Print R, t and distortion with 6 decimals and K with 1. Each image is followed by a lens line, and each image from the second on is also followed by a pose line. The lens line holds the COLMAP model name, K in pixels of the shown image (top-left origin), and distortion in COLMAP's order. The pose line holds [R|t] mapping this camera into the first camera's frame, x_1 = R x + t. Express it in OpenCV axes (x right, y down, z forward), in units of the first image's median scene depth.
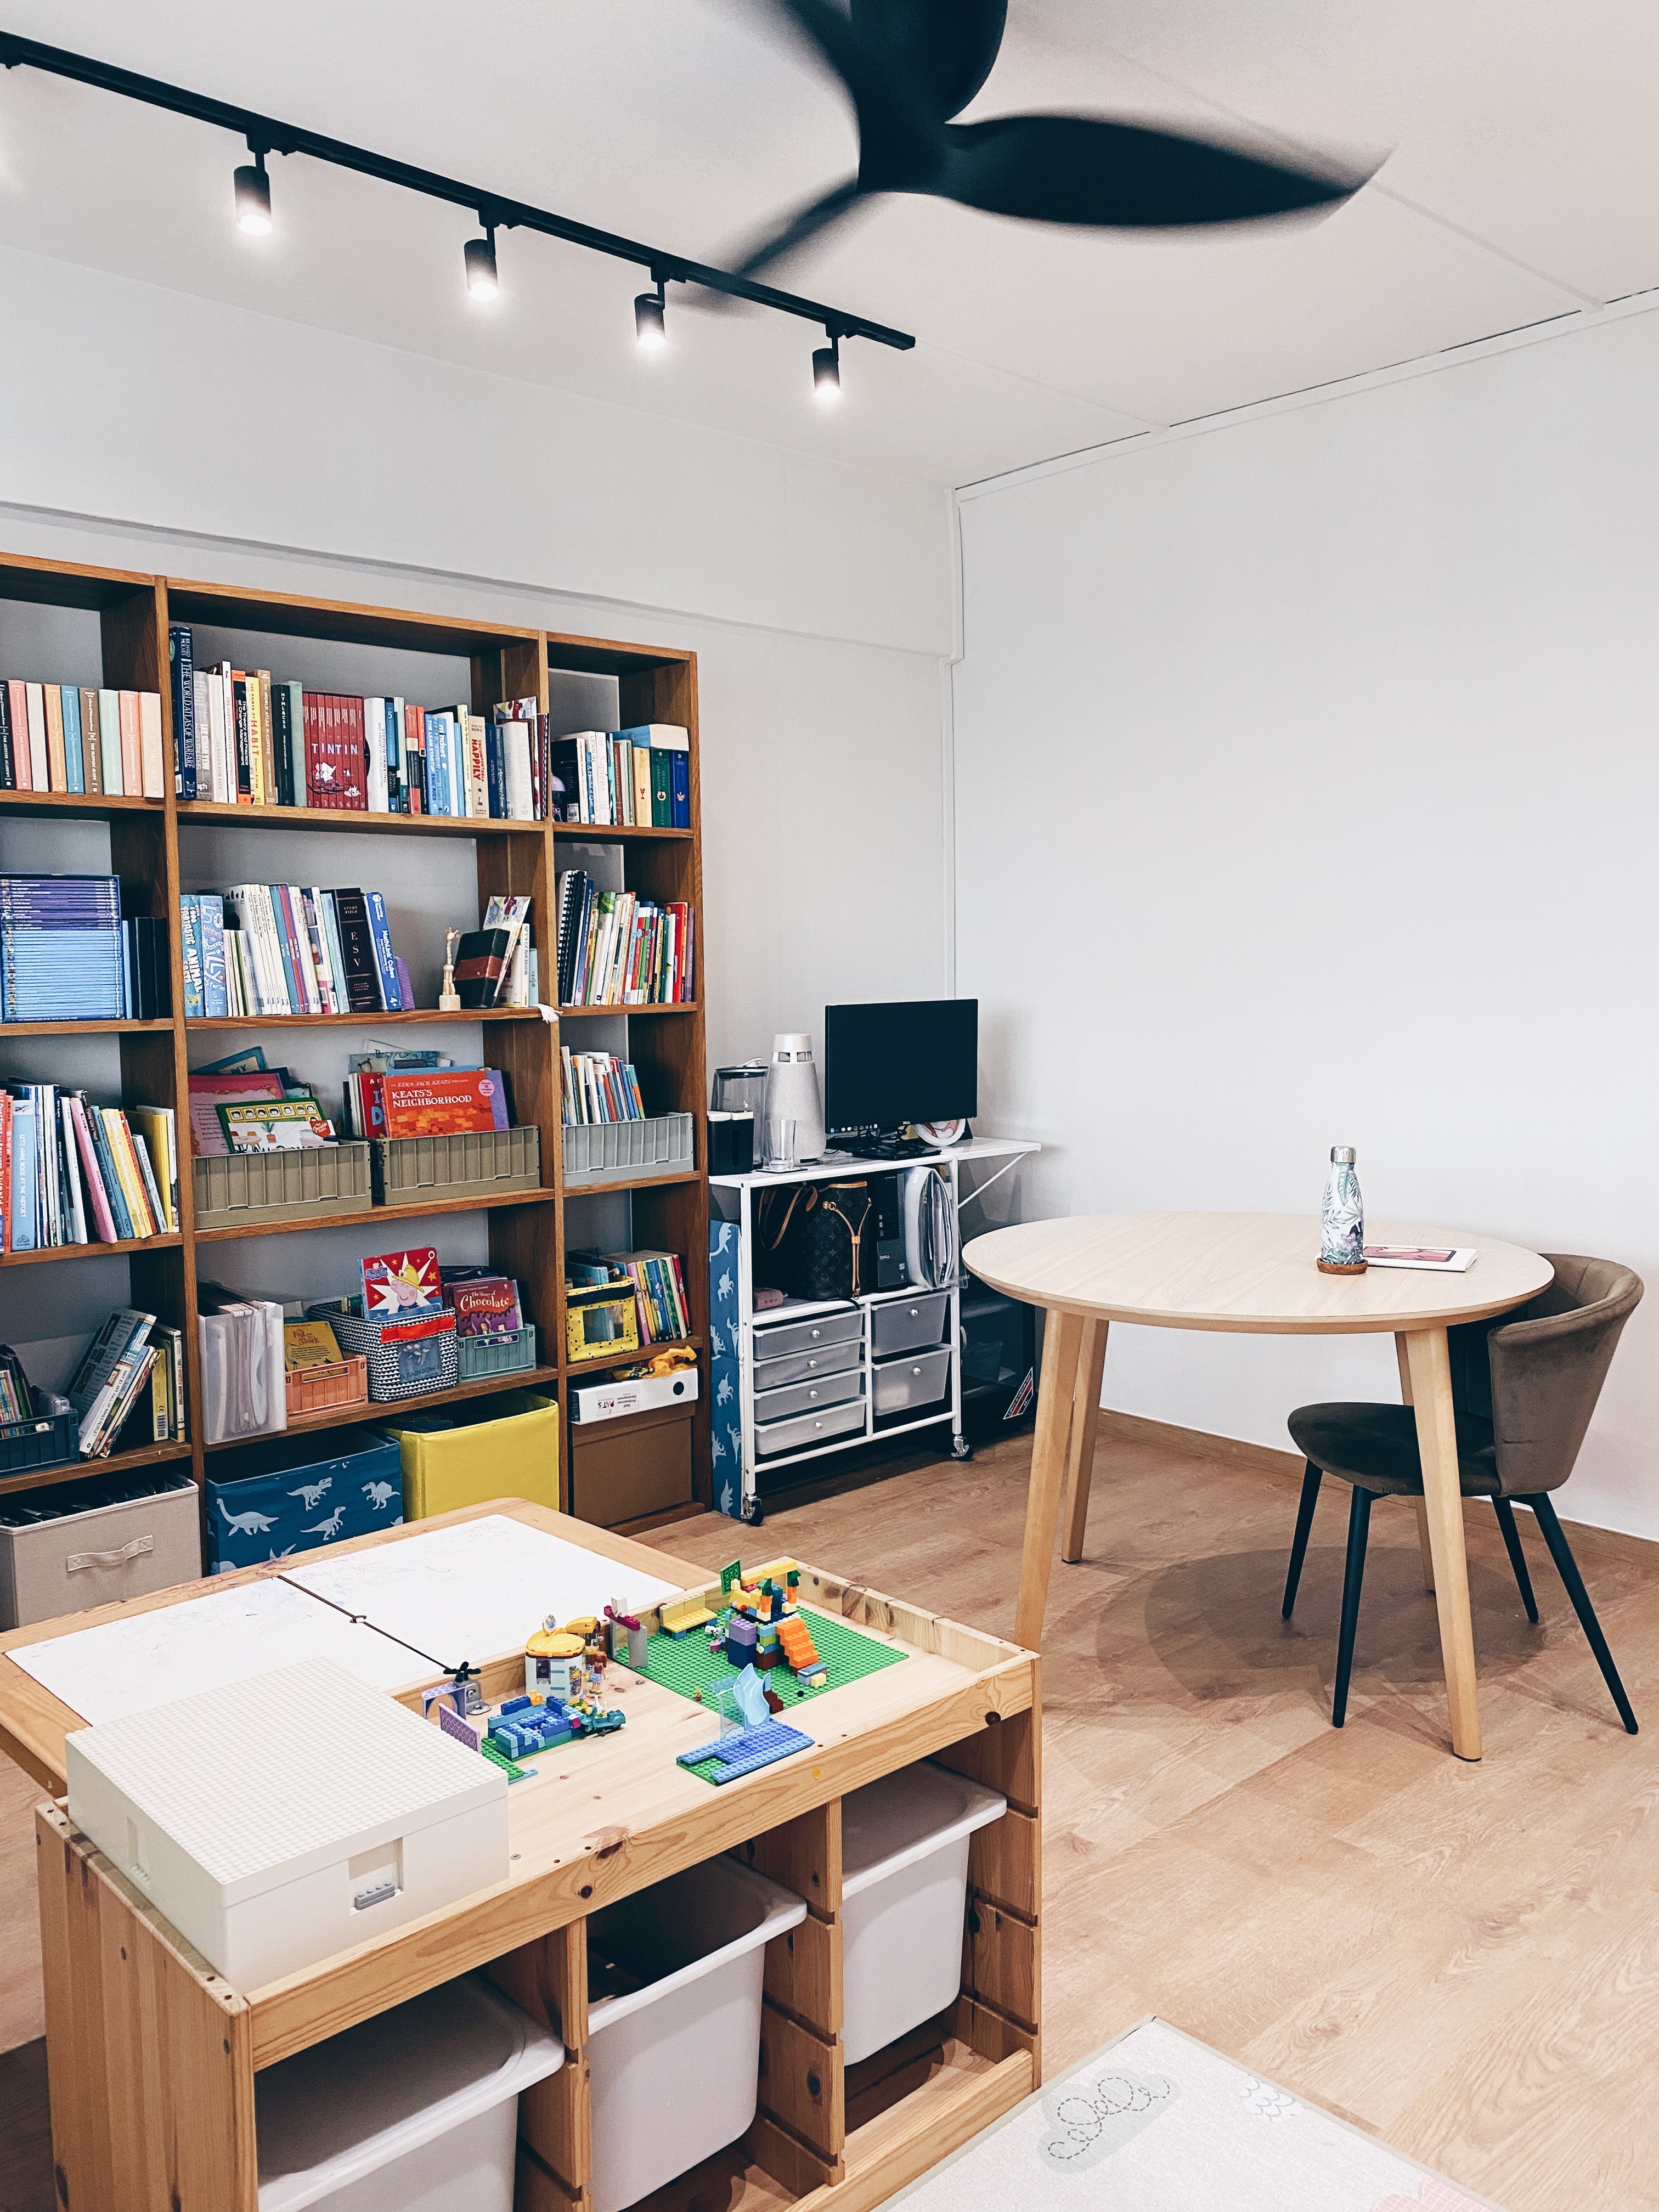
lens RADIAL K [[1671.5, 0, 823.0], [0, 1671.5, 1097.5], [0, 0, 1]] dist [0.027730, -0.026379]
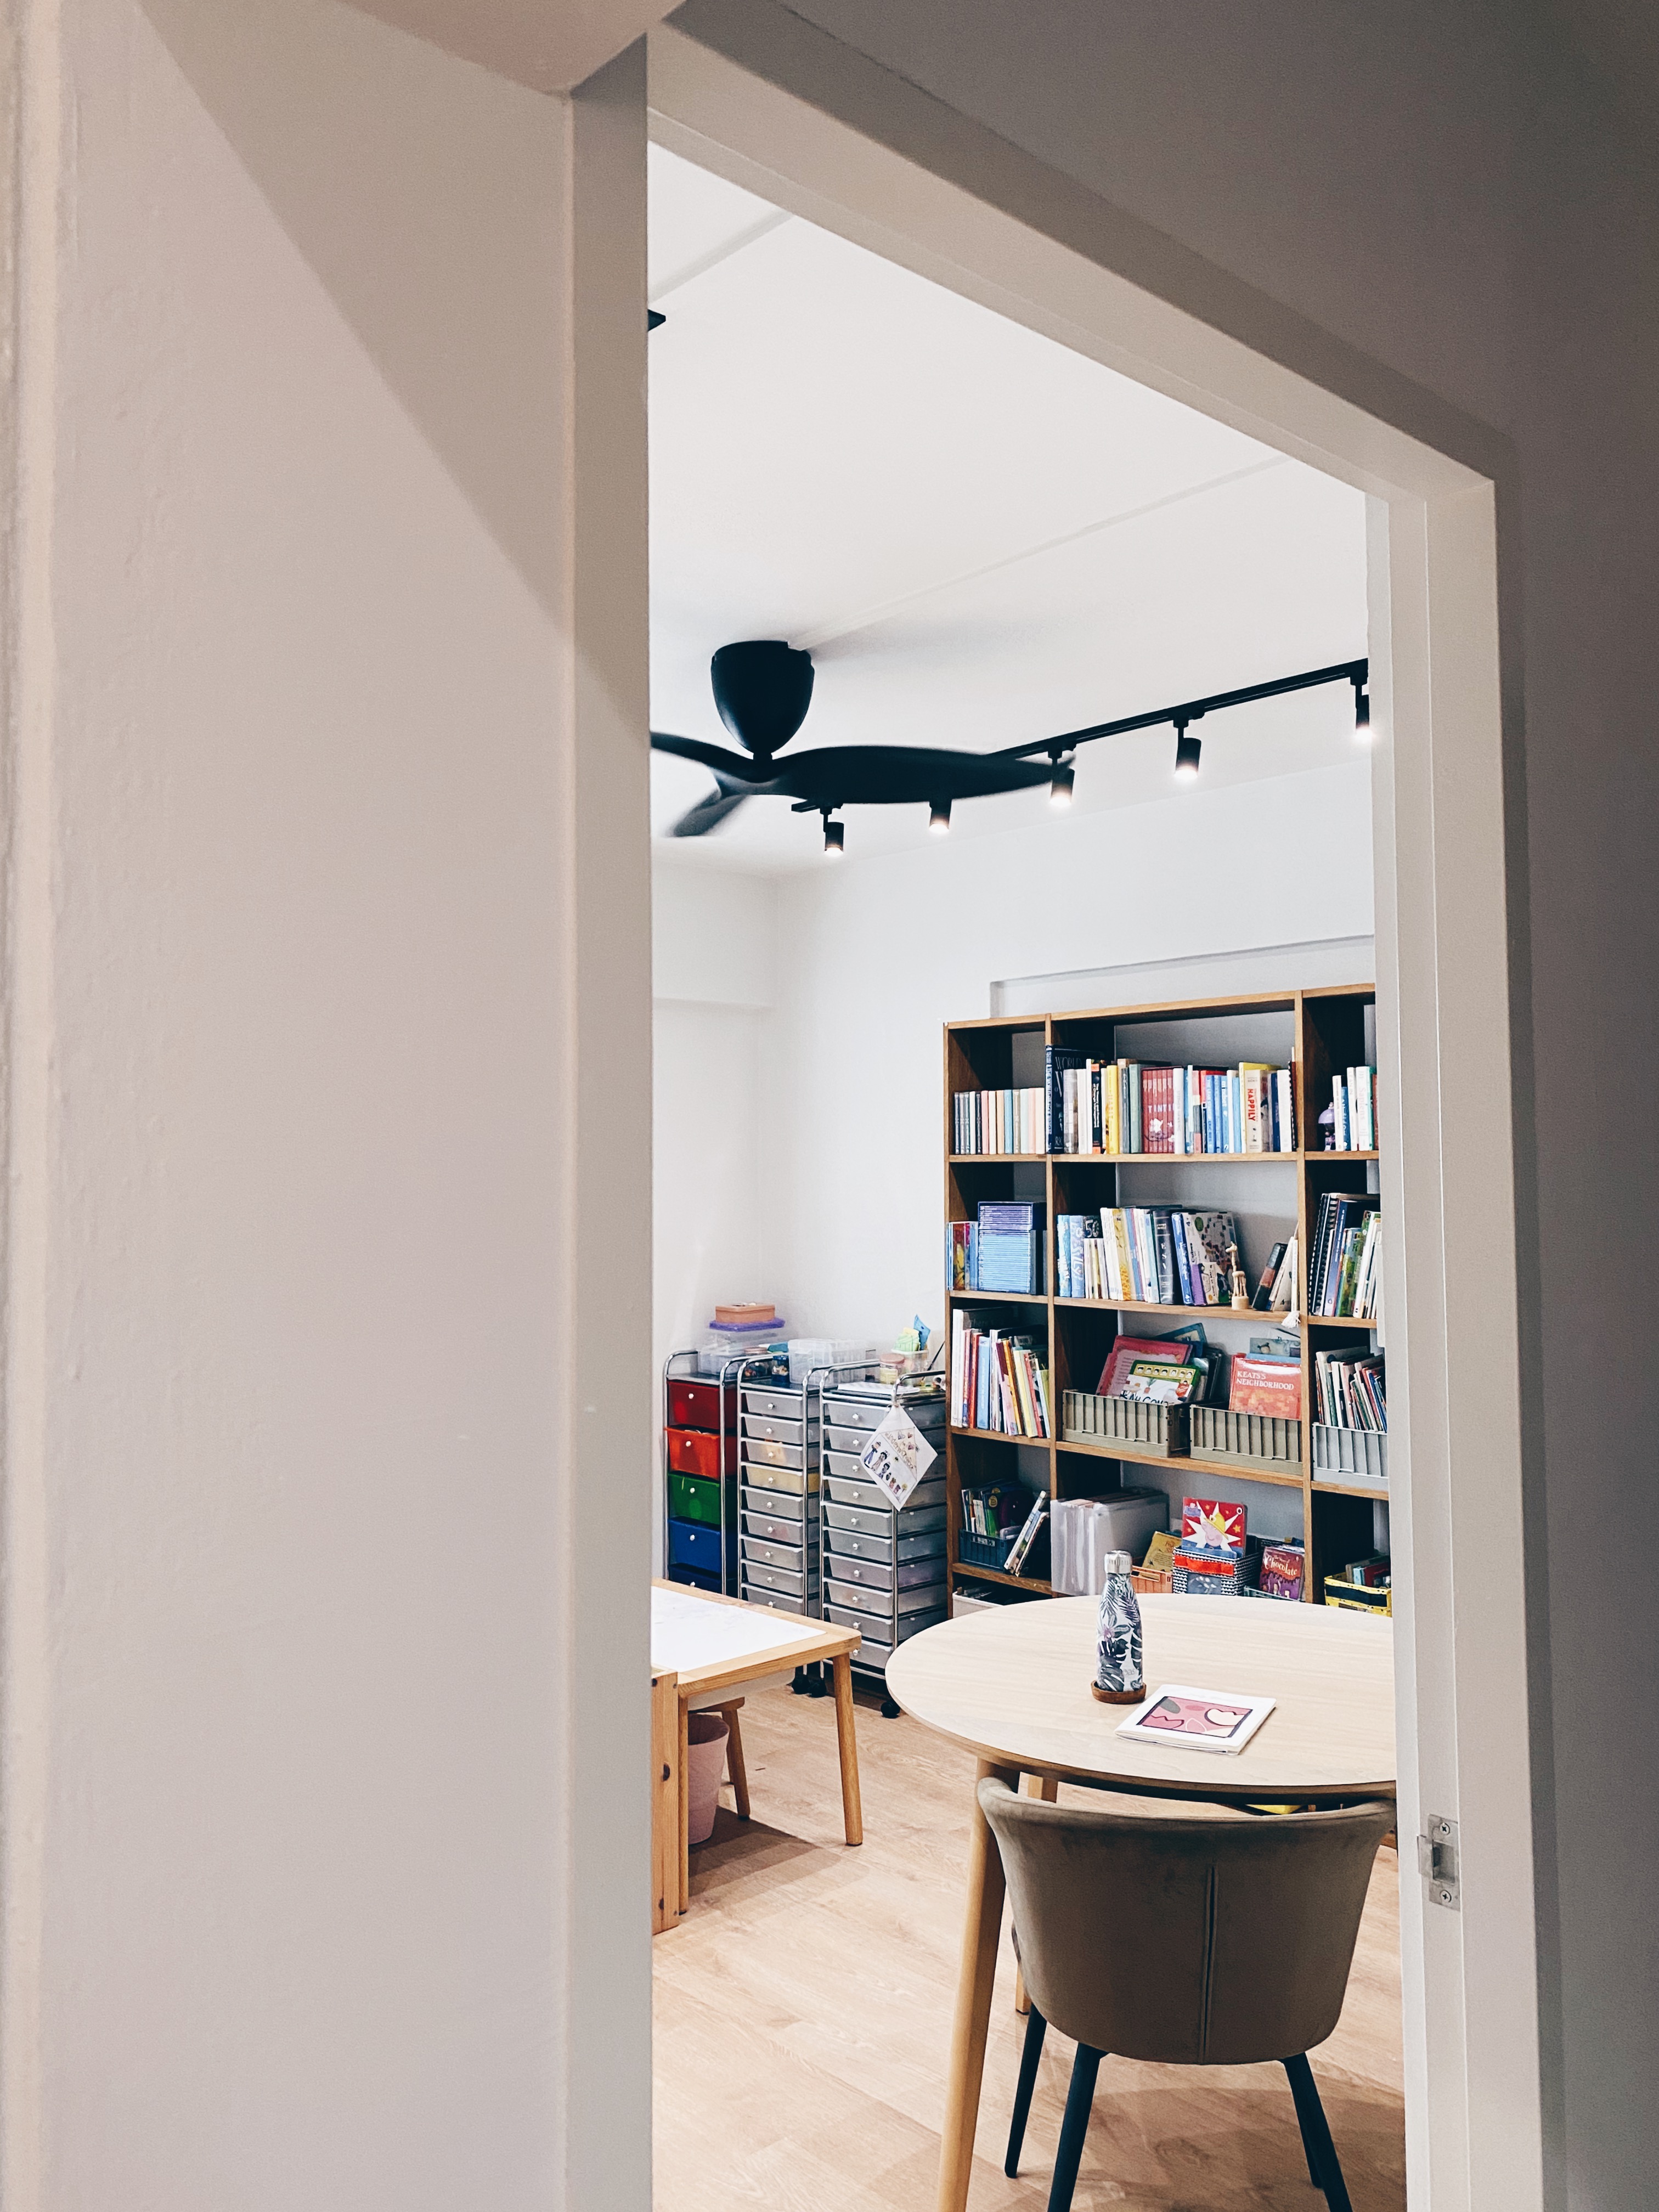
lens RADIAL K [[1671.5, 0, 836.9], [0, 1671.5, 1082.5], [0, 0, 1]] dist [0.027730, -0.026379]
pose [[0.022207, -0.048524, -0.998575, 1.105677], [-0.085534, 0.995067, -0.050255, -0.143941], [0.996088, 0.086528, 0.017947, 0.743721]]
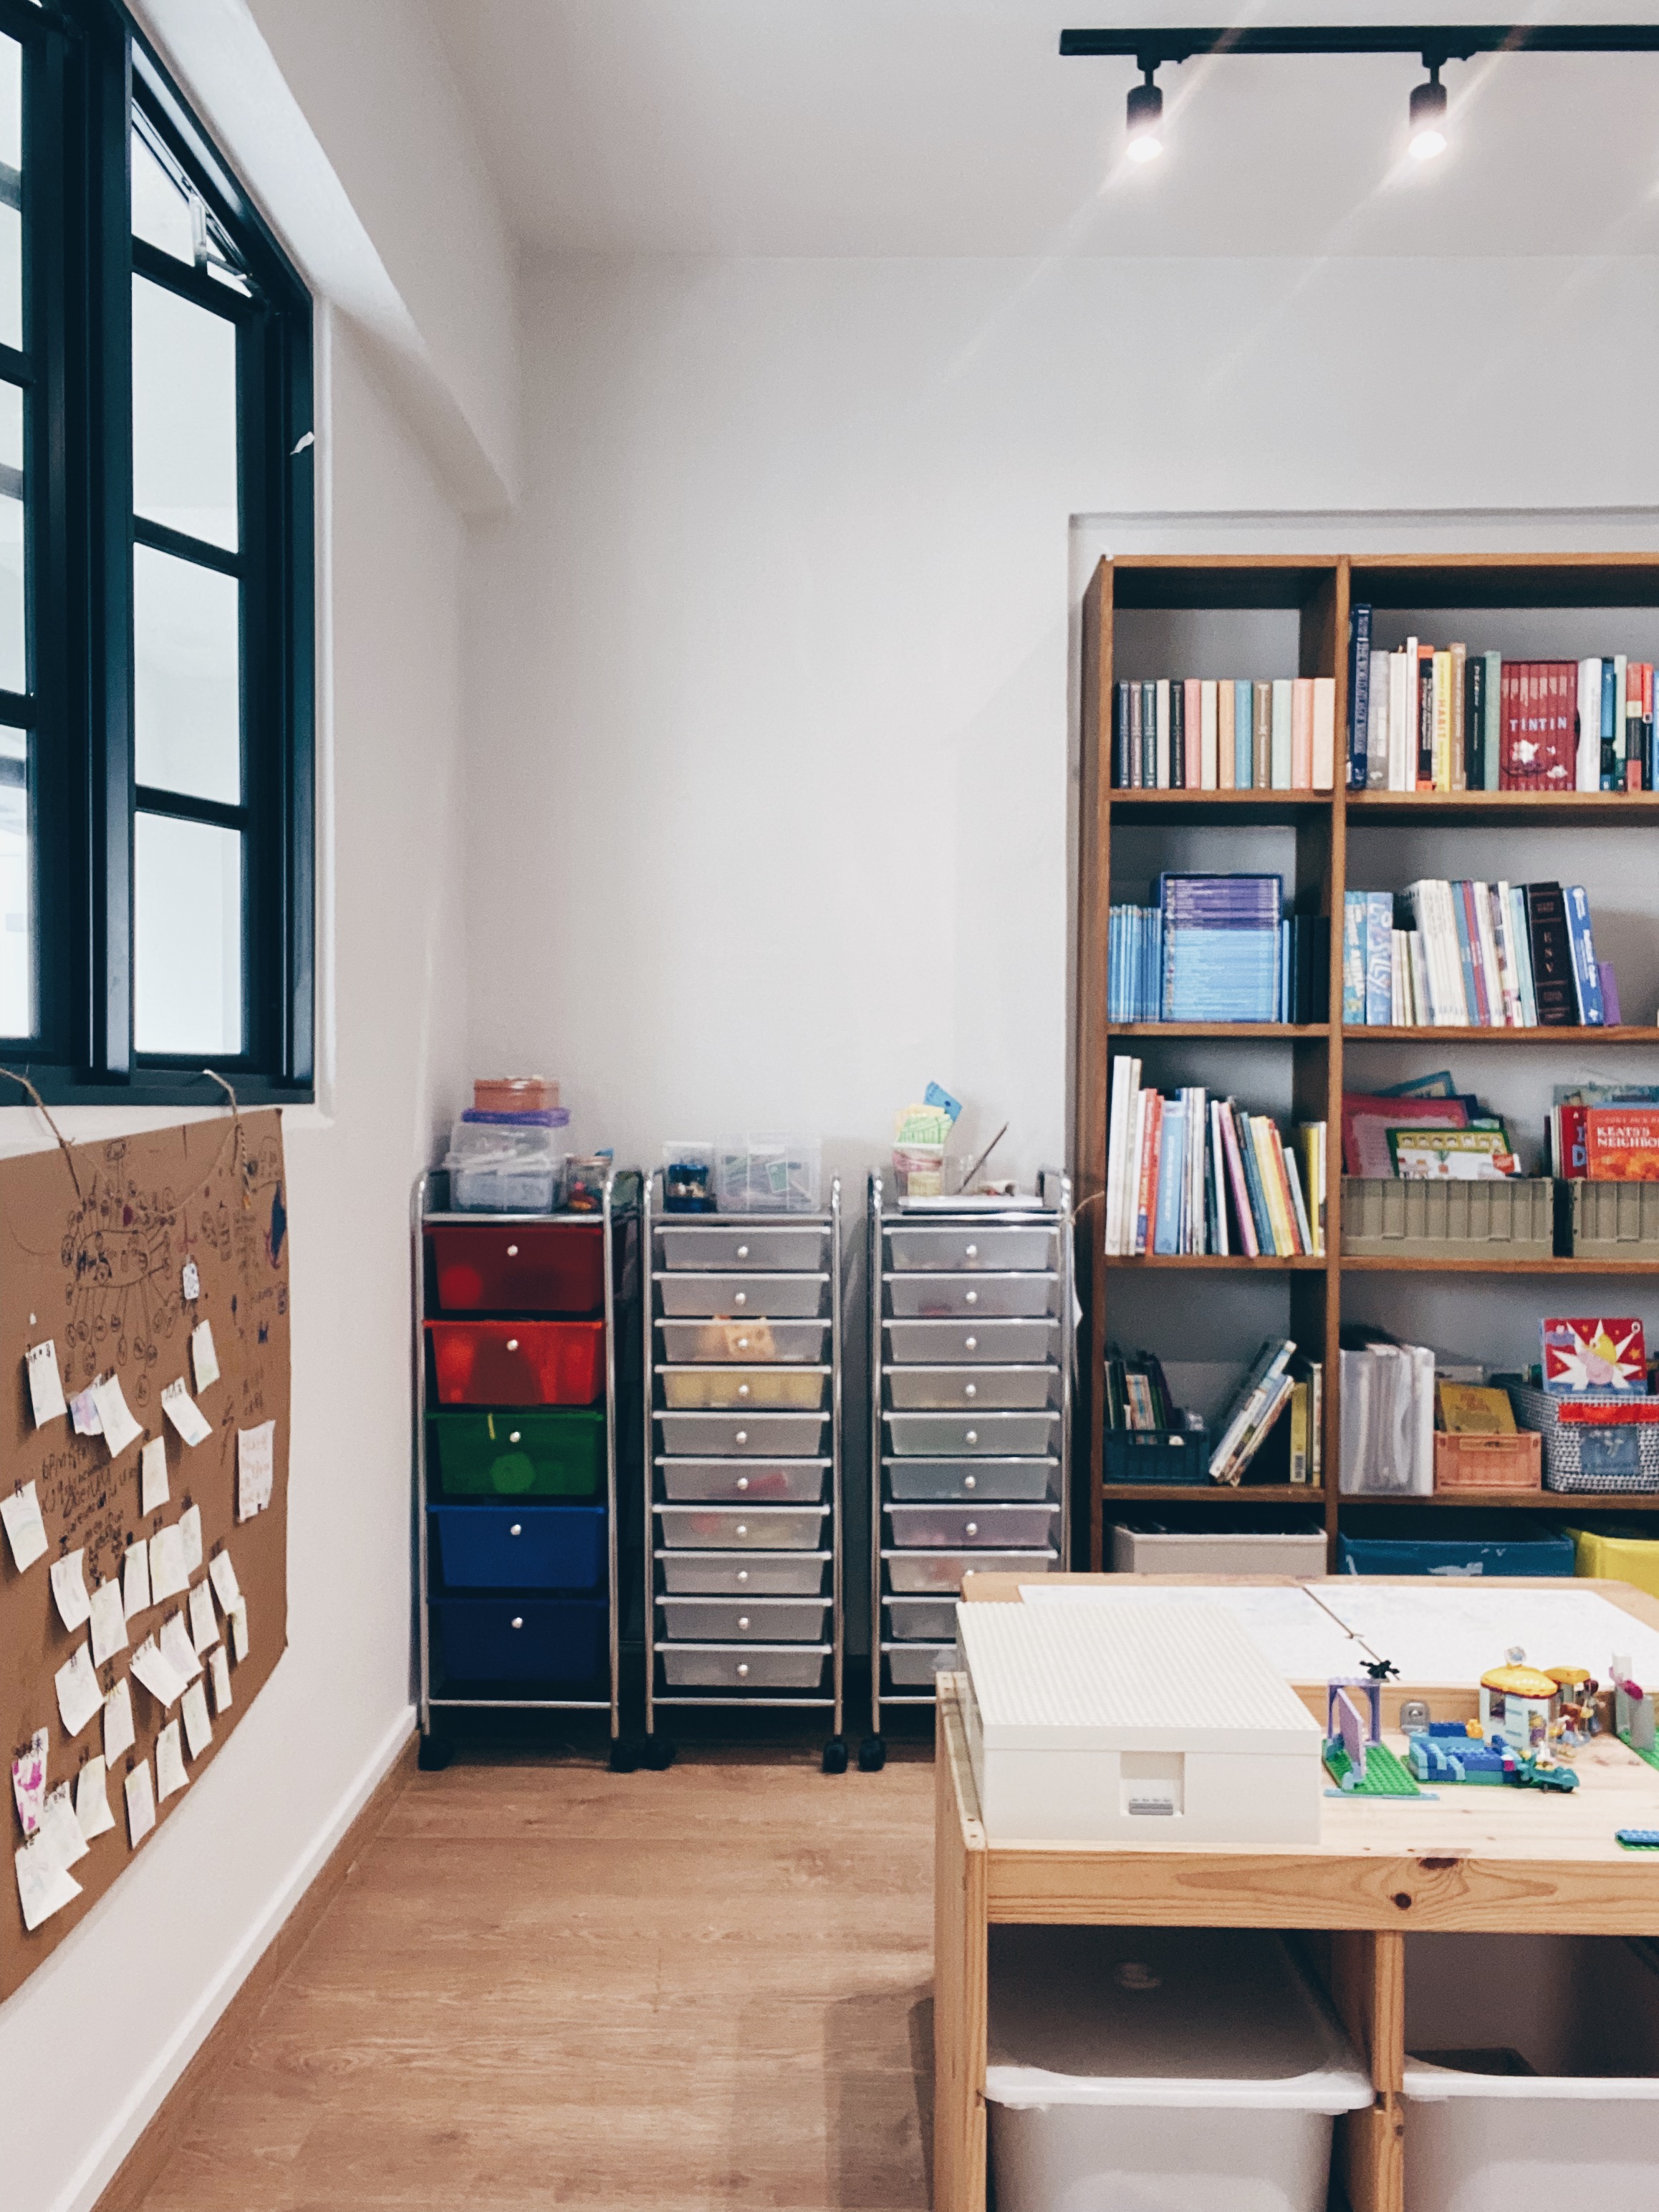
lens RADIAL K [[1912.0, 0, 815.5], [0, 1912.0, 1123.5], [0, 0, 1]] dist [0.034400, -0.024558]
pose [[0.725172, 0.026741, -0.688049, 0.135139], [-0.073963, 0.996489, -0.039226, 0.068783], [0.684584, 0.079336, 0.724604, 0.037748]]
